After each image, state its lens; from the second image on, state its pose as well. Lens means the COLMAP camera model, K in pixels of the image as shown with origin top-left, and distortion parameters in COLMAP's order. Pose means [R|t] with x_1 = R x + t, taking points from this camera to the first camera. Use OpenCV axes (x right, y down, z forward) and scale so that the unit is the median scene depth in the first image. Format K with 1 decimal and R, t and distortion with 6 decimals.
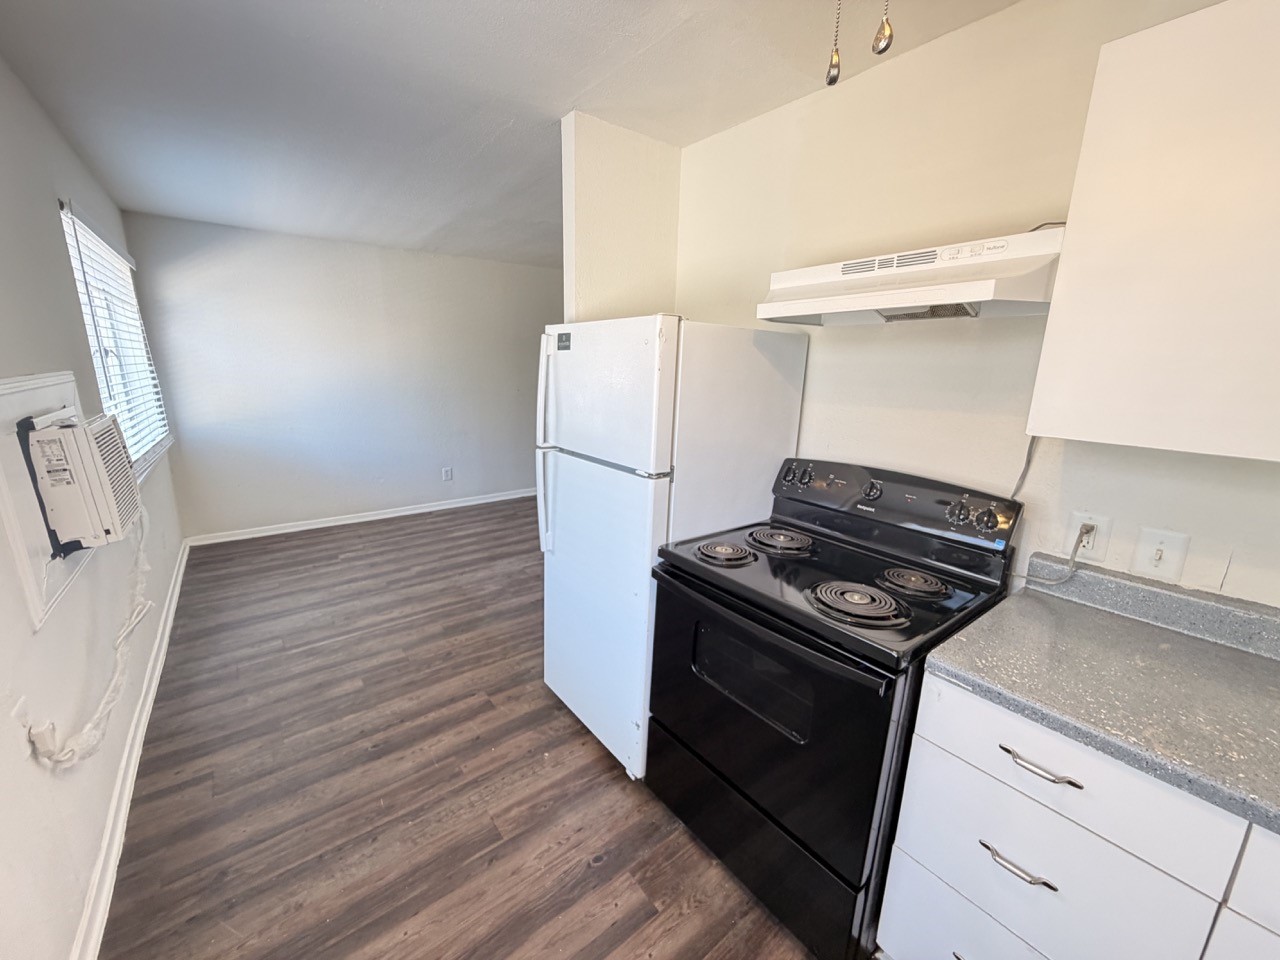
lens RADIAL K [[509.5, 0, 633.1], [0, 509.5, 480.3], [0, 0, 1]] dist [-0.008421, 0.000203]
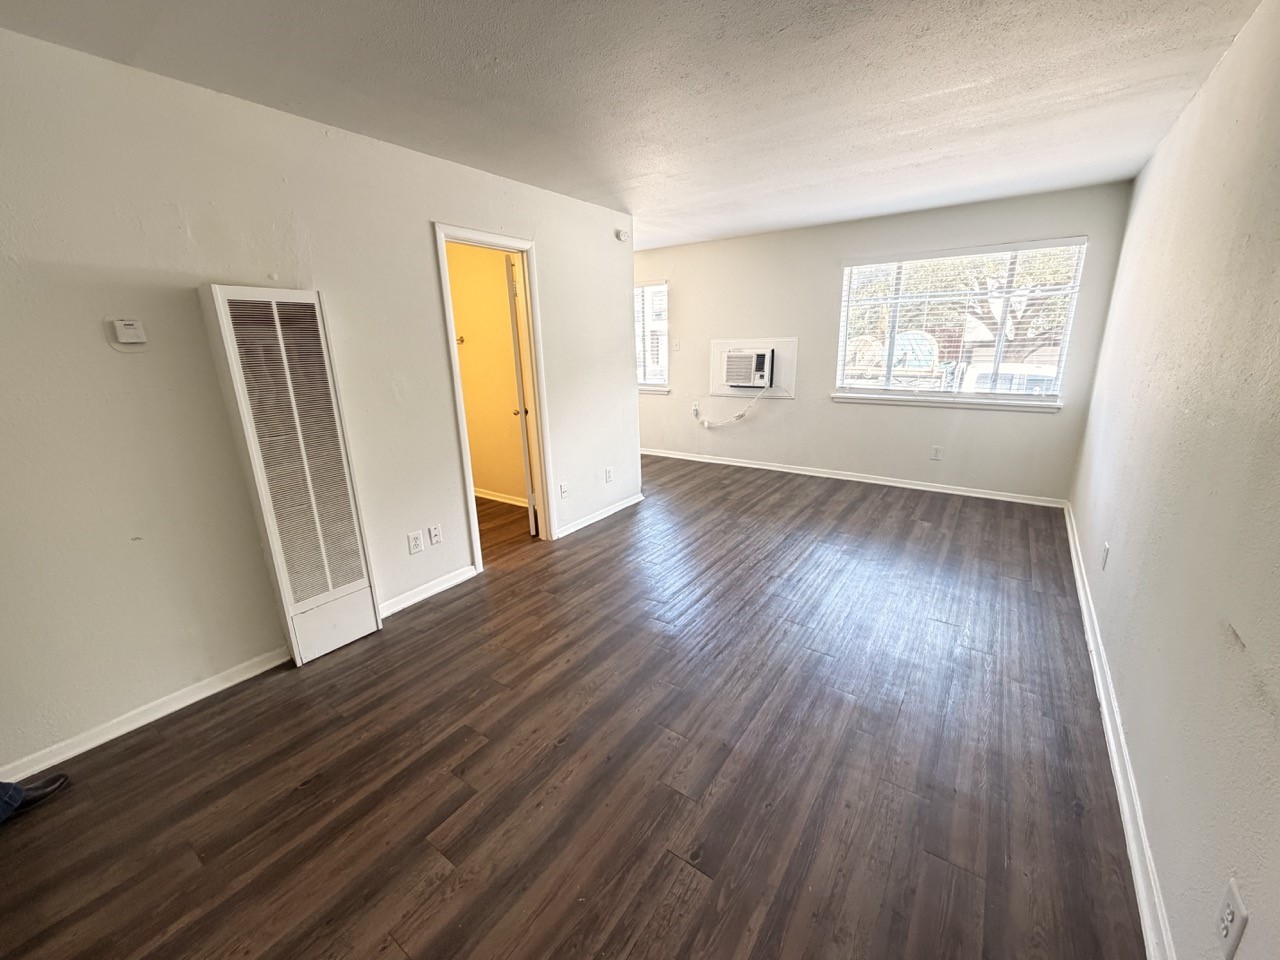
lens RADIAL K [[509.5, 0, 633.1], [0, 509.5, 480.3], [0, 0, 1]] dist [-0.008421, 0.000203]
pose [[-0.960029, 0.084307, -0.266903, 0.285996], [-0.051899, 0.883409, 0.465719, -0.412204], [0.275049, 0.460956, -0.843723, 1.841752]]
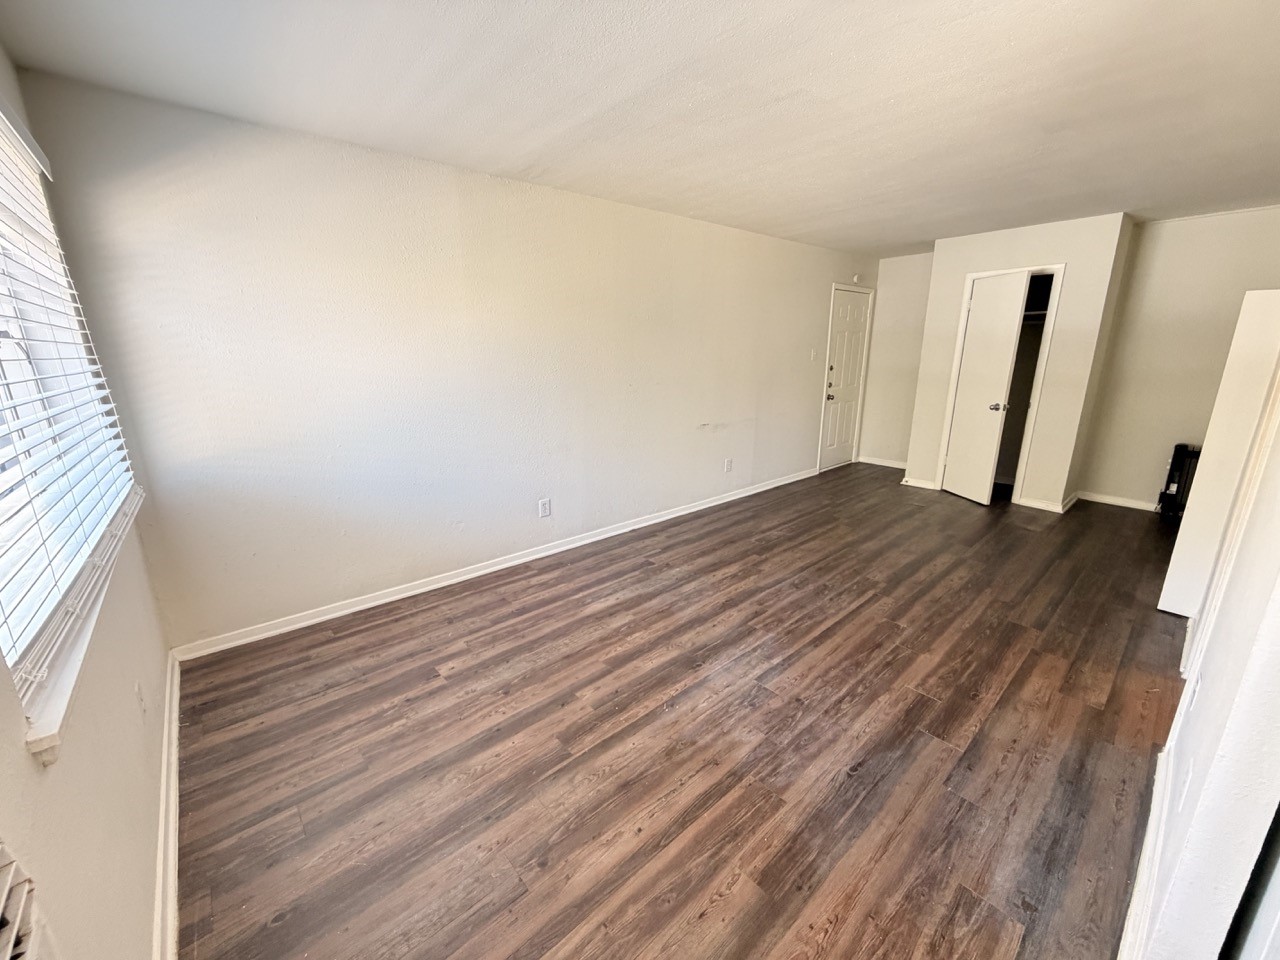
lens RADIAL K [[509.5, 0, 633.1], [0, 509.5, 480.3], [0, 0, 1]] dist [-0.008421, 0.000203]
pose [[0.998126, -0.039411, 0.046813, -0.404698], [0.038483, 0.999048, 0.020559, -0.089827], [-0.047578, -0.018719, 0.998692, 0.427189]]
